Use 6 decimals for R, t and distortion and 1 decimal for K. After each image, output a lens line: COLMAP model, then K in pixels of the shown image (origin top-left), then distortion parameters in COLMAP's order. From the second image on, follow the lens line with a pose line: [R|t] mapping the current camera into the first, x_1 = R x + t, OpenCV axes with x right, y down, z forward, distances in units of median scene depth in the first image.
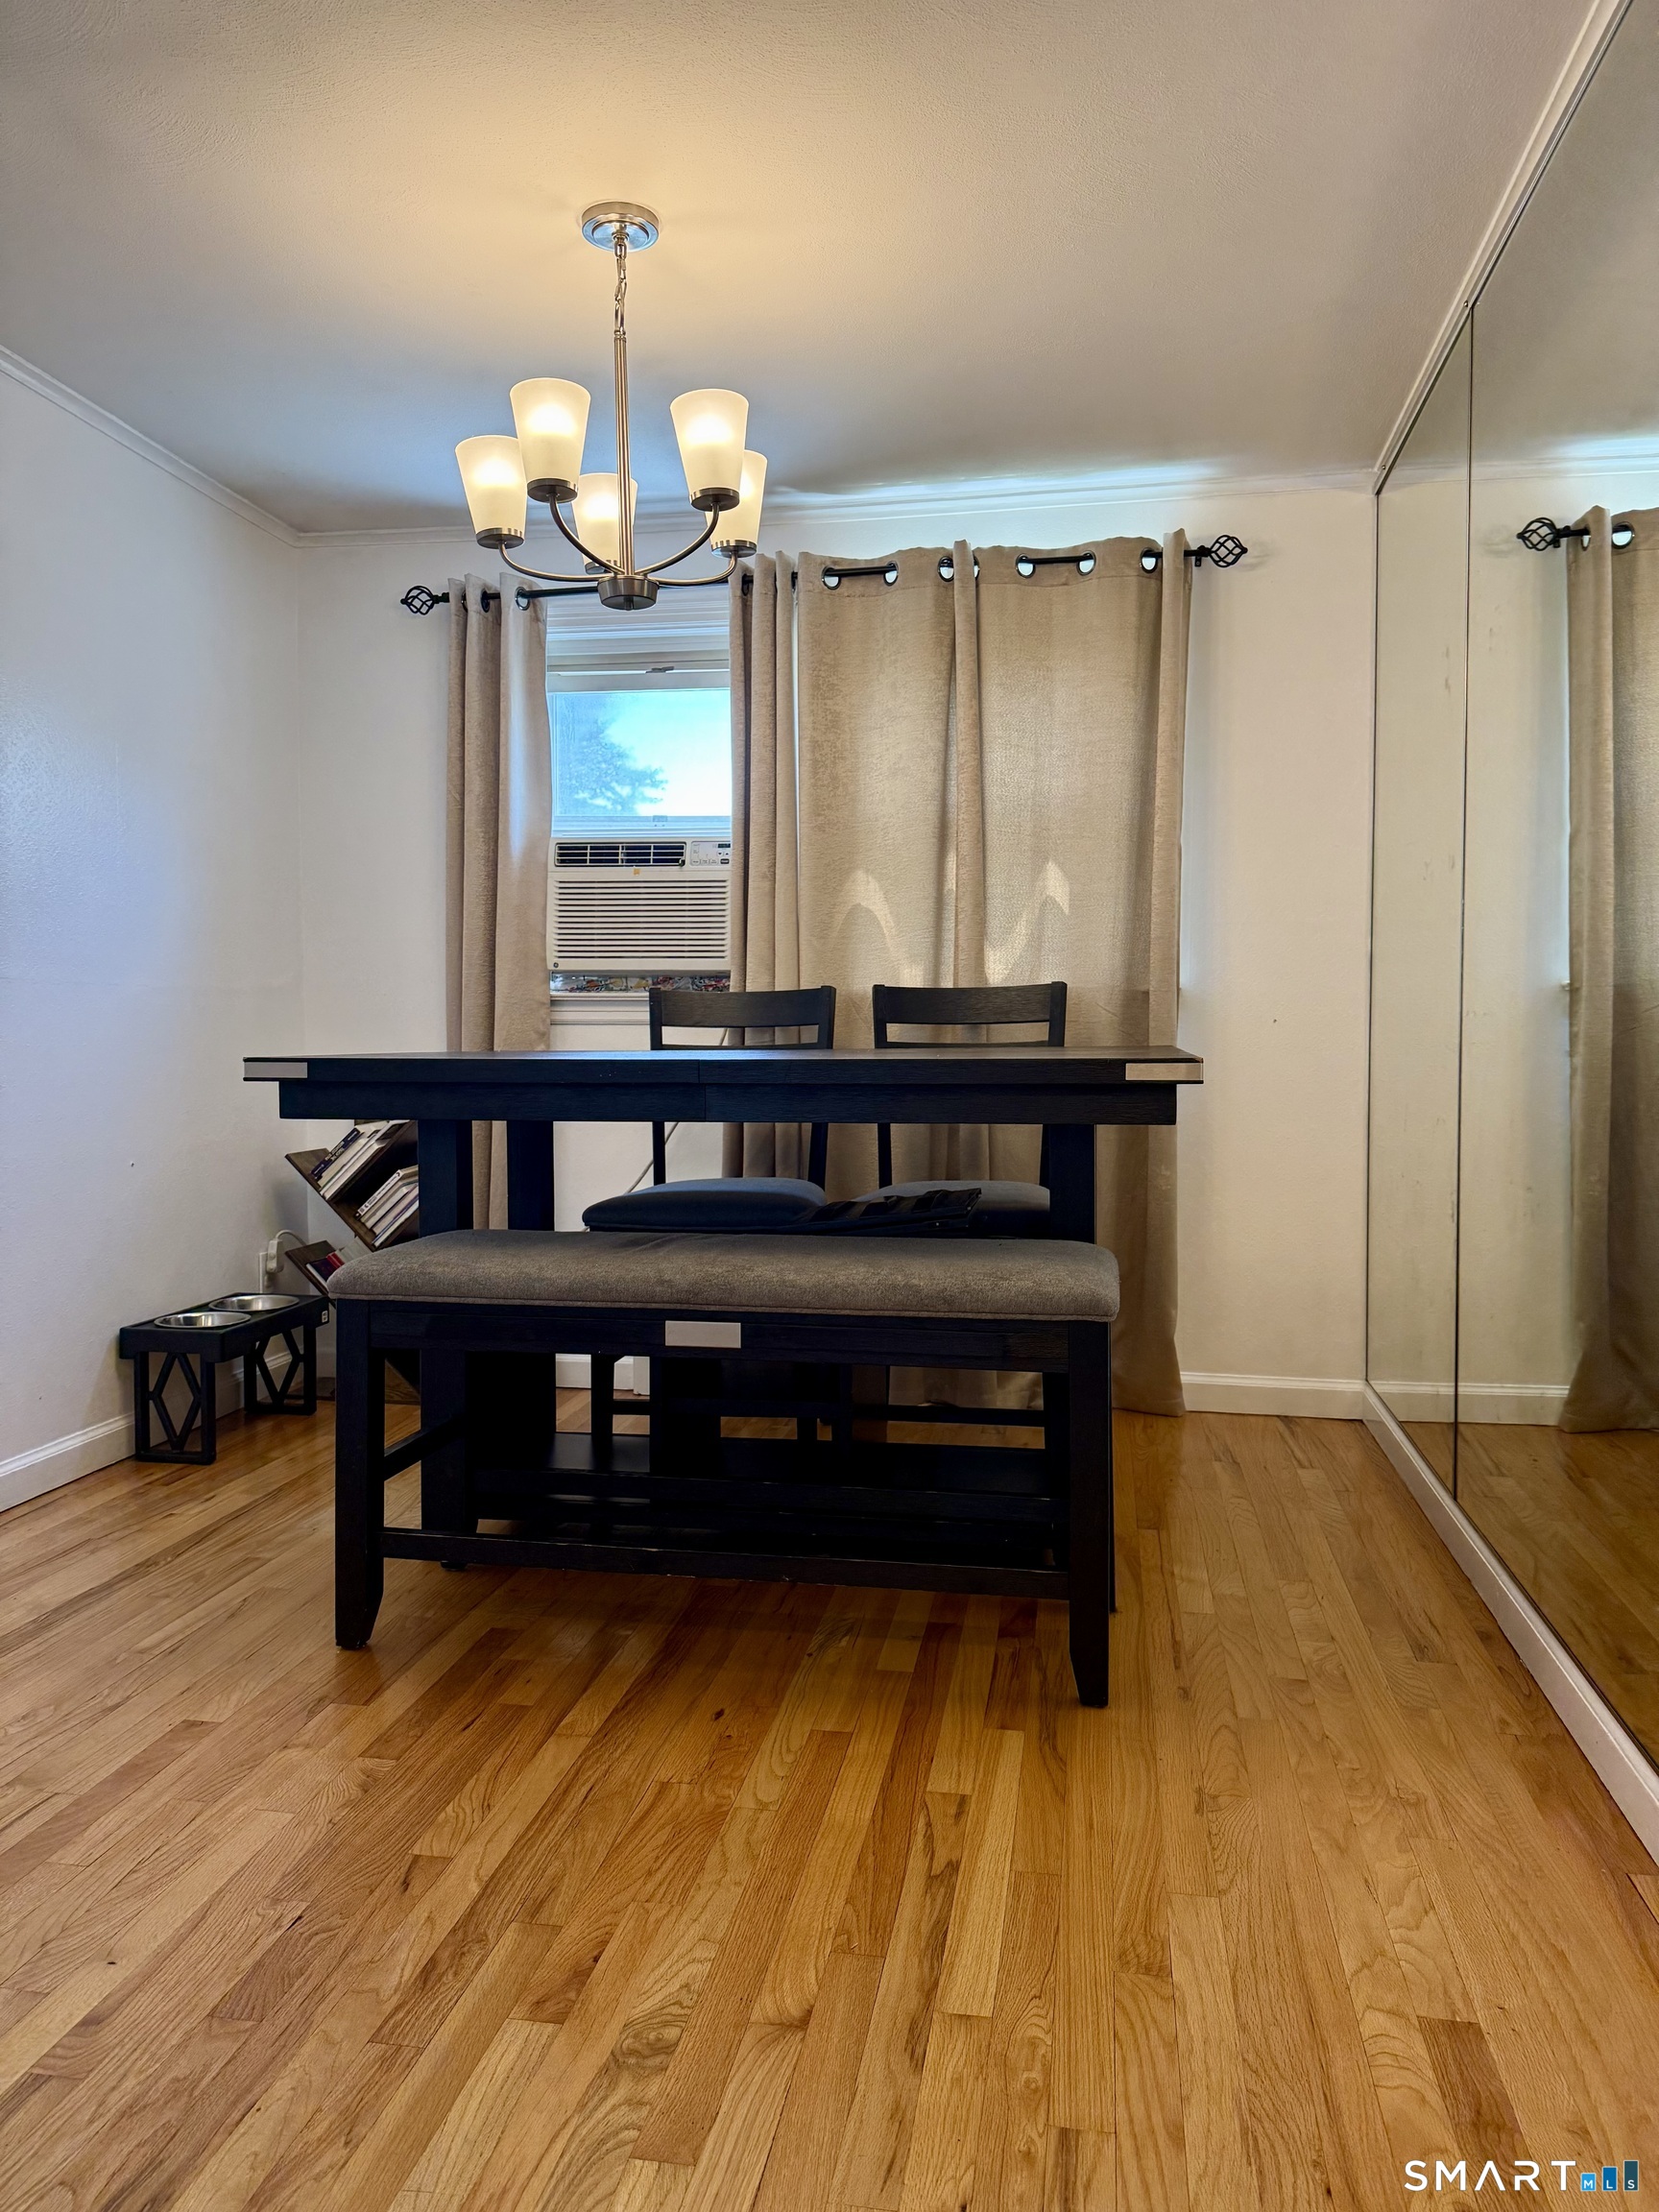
lens RADIAL K [[1572.0, 0, 822.3], [0, 1572.0, 1093.9], [0, 0, 1]] dist [0.064603, -0.053871]
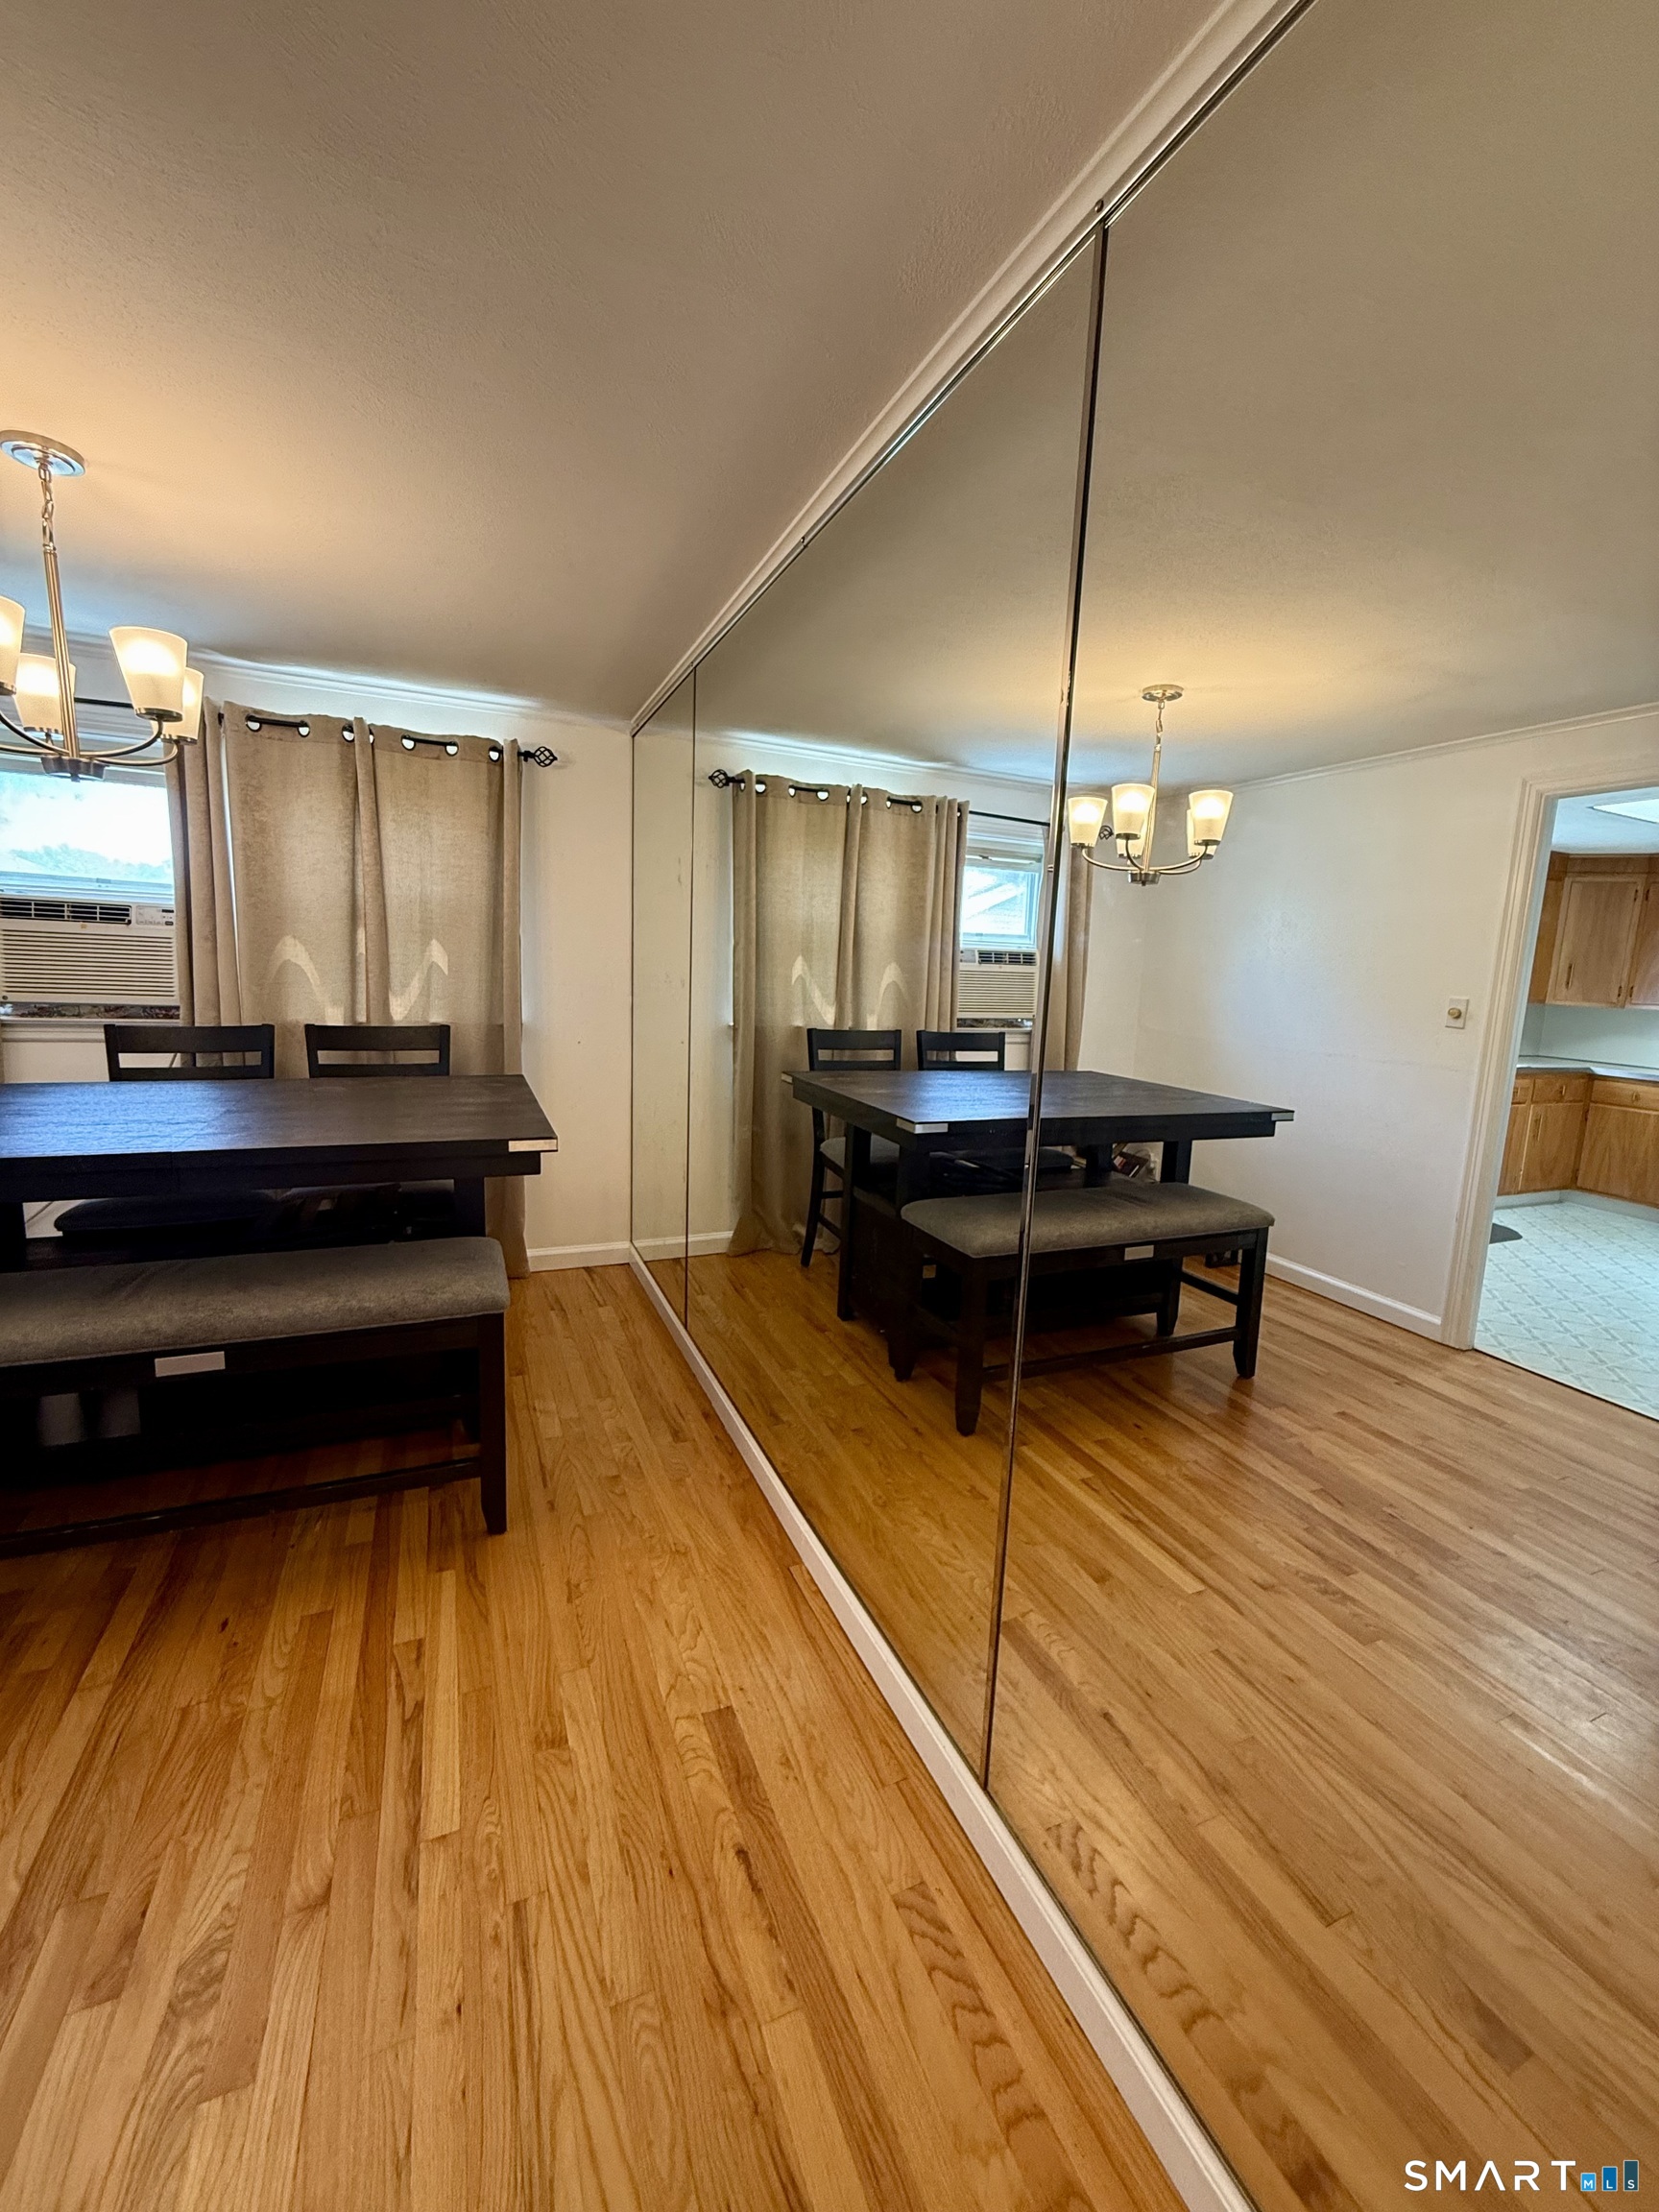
lens RADIAL K [[895.0, 0, 827.2], [0, 895.0, 1099.1], [0, 0, 1]] dist [-0.002232, 0.001062]
pose [[0.838163, -0.048278, 0.543279, -0.024260], [-0.016452, 0.993384, 0.113657, -0.170566], [-0.545172, -0.104201, 0.831823, 0.088348]]
